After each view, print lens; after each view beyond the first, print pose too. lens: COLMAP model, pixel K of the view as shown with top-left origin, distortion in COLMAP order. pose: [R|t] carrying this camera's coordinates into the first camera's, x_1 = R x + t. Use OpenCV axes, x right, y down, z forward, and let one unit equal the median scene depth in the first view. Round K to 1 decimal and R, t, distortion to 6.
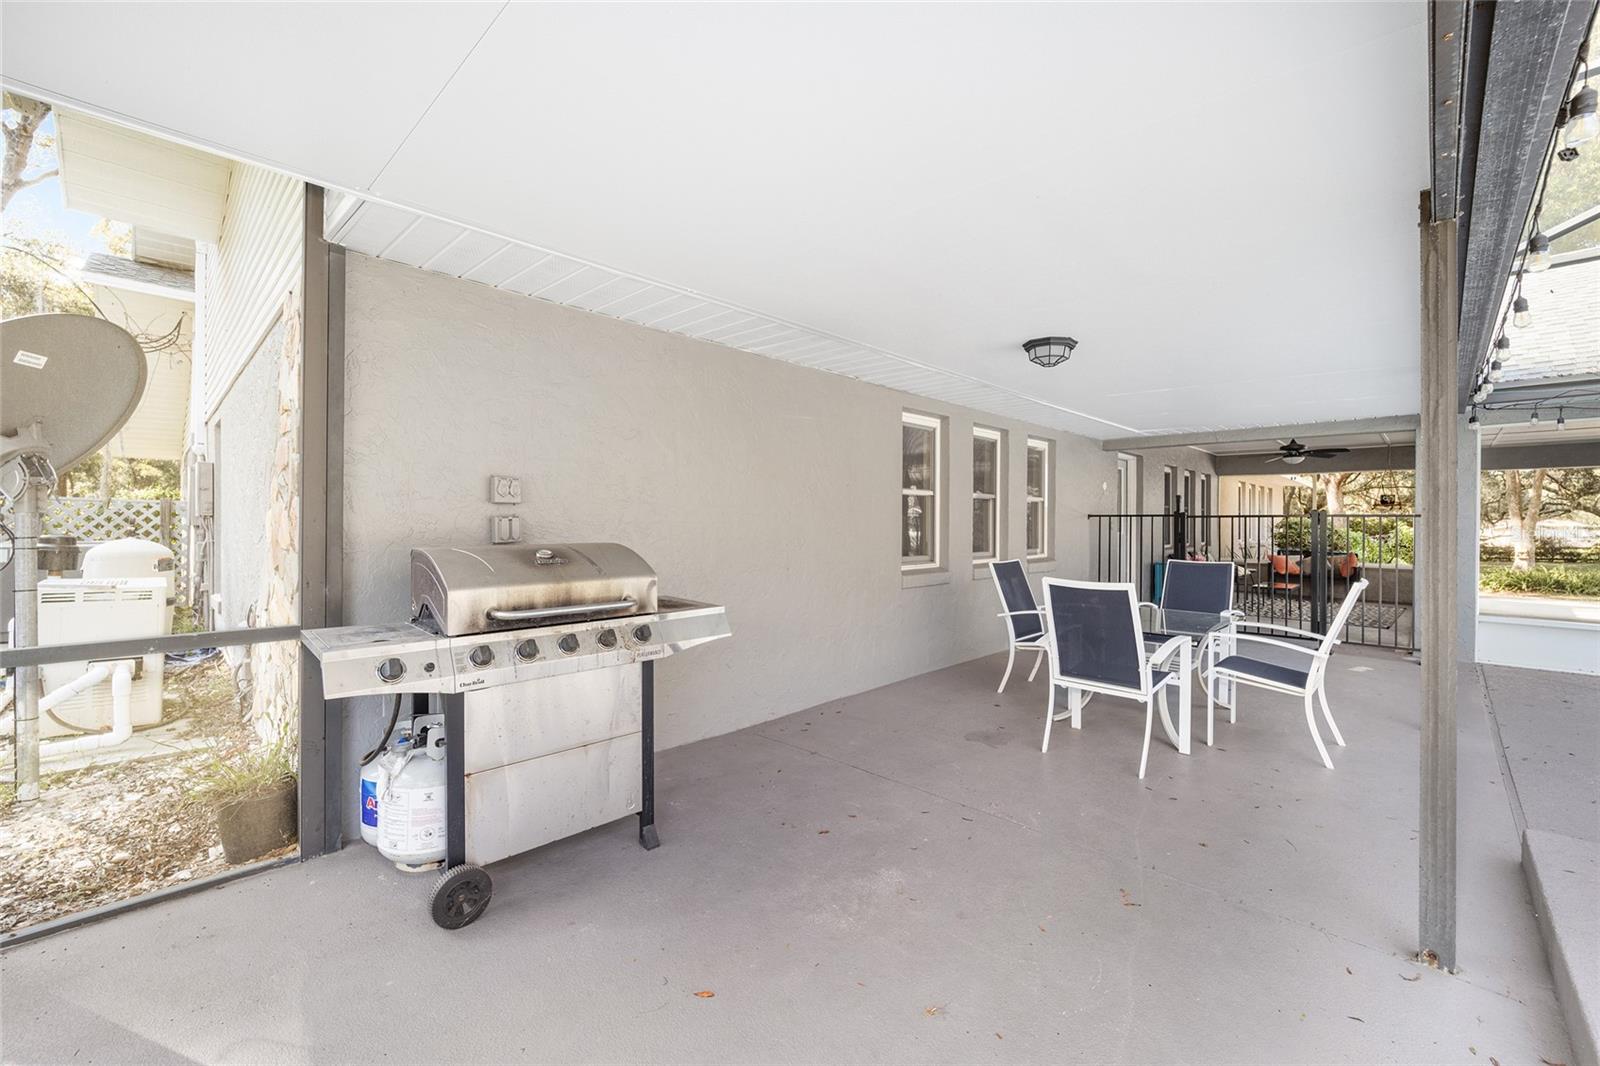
lens RADIAL K [[652.1, 0, 783.4], [0, 652.1, 530.0], [0, 0, 1]] dist [-0.026764, 0.006774]
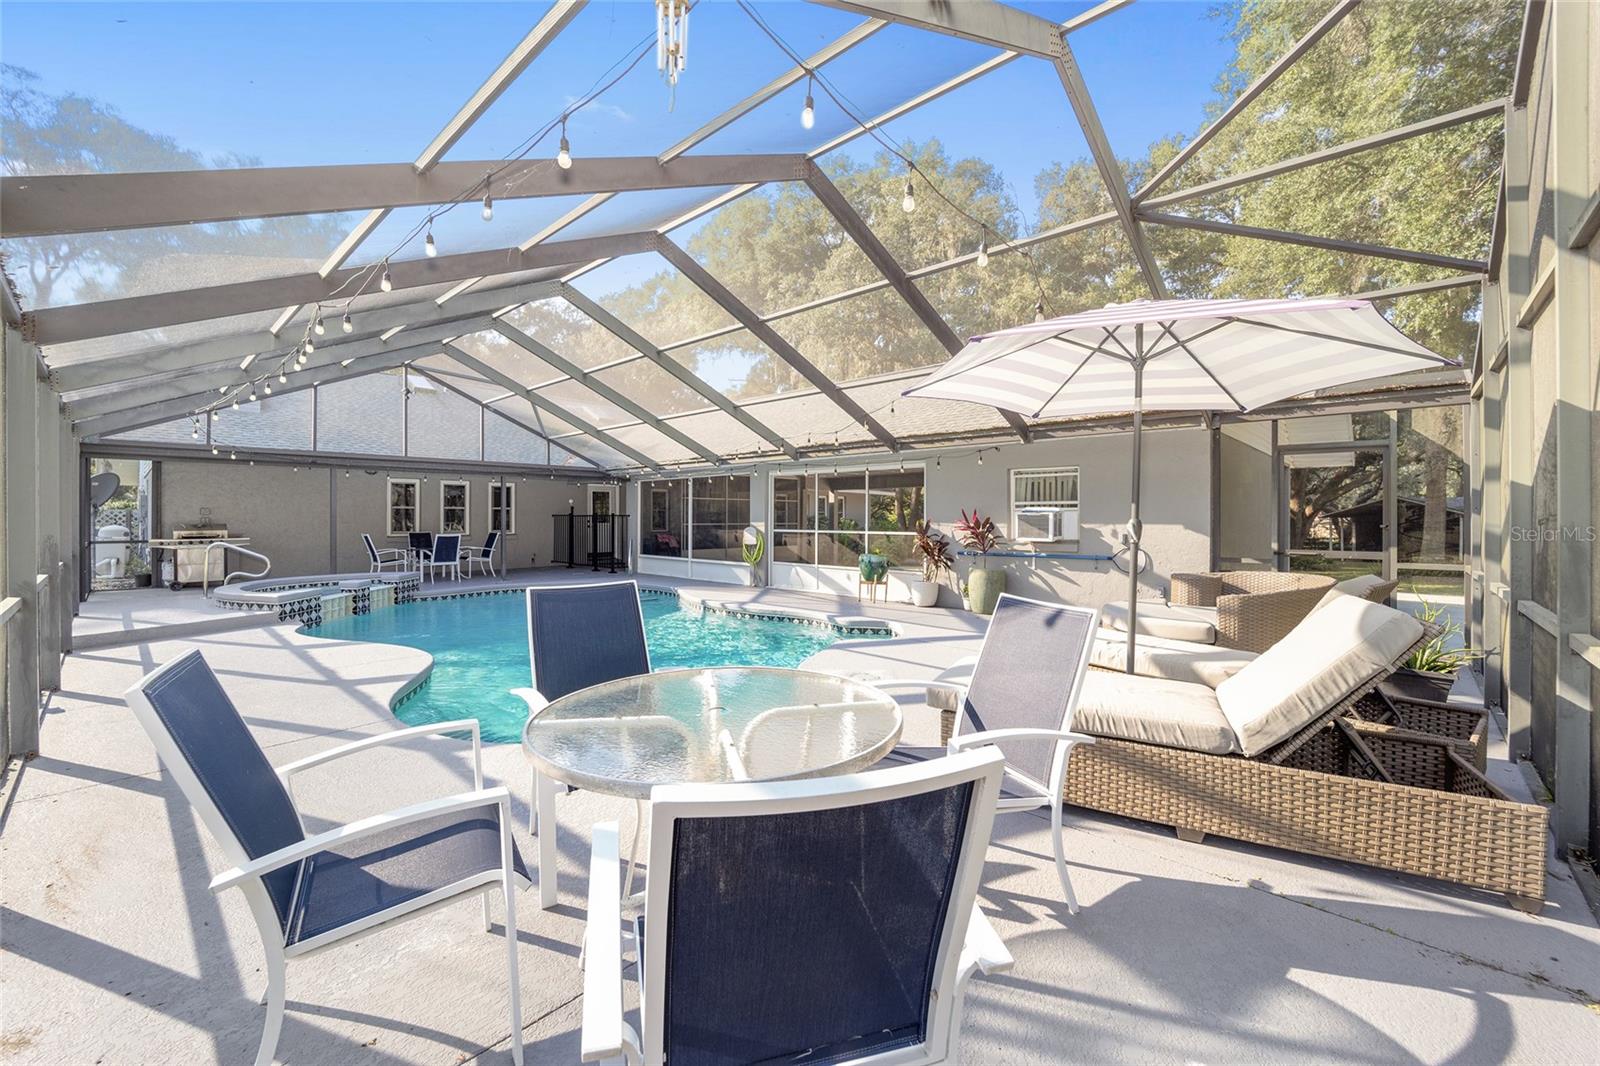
lens RADIAL K [[657.2, 0, 806.3], [0, 657.2, 522.4], [0, 0, 1]] dist [-0.011970, 0.000302]
pose [[0.999441, -0.004429, 0.033152, 4.585554], [0.004410, 0.999990, 0.000645, 0.030884], [-0.033155, -0.000498, 0.999450, -4.631433]]
